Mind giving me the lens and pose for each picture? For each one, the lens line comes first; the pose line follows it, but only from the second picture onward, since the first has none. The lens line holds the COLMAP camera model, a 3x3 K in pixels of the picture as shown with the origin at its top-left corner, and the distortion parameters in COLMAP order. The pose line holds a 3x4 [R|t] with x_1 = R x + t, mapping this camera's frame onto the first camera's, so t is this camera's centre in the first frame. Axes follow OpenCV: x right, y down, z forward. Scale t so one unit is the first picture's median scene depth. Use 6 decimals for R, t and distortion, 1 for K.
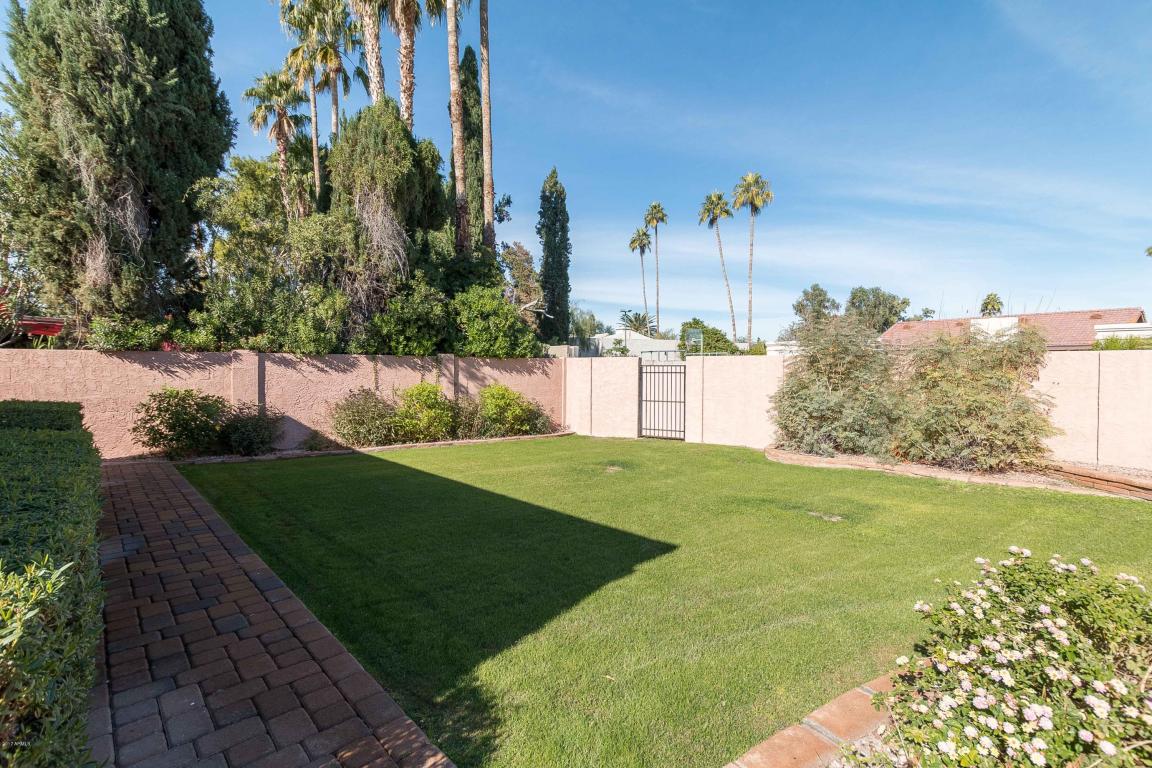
lens RADIAL K [[531.1, 0, 573.0], [0, 531.1, 379.8], [0, 0, 1]] dist [0.003183, 0.001226]
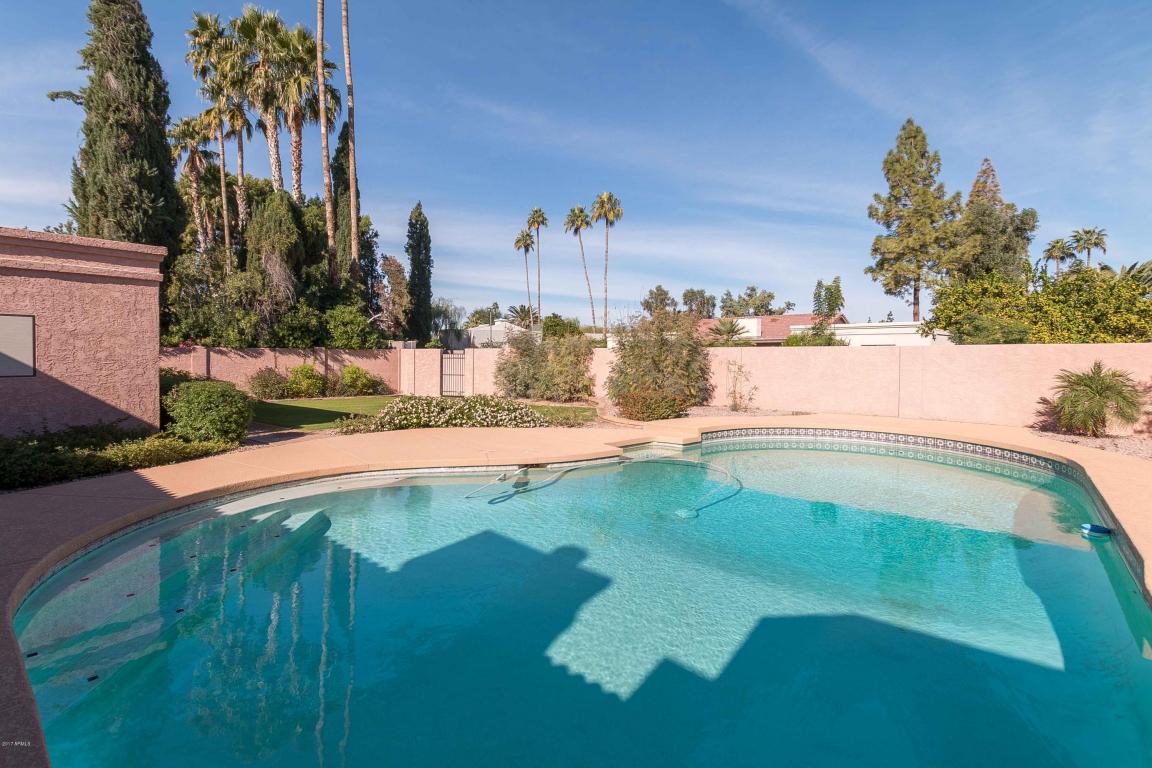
lens RADIAL K [[531.1, 0, 554.7], [0, 531.1, 366.3], [0, 0, 1]] dist [0.003183, 0.001226]
pose [[0.991554, -0.003098, 0.129659, 0.273302], [0.002959, 0.999995, 0.001270, 0.011978], [-0.129662, -0.000876, 0.991558, -0.743645]]
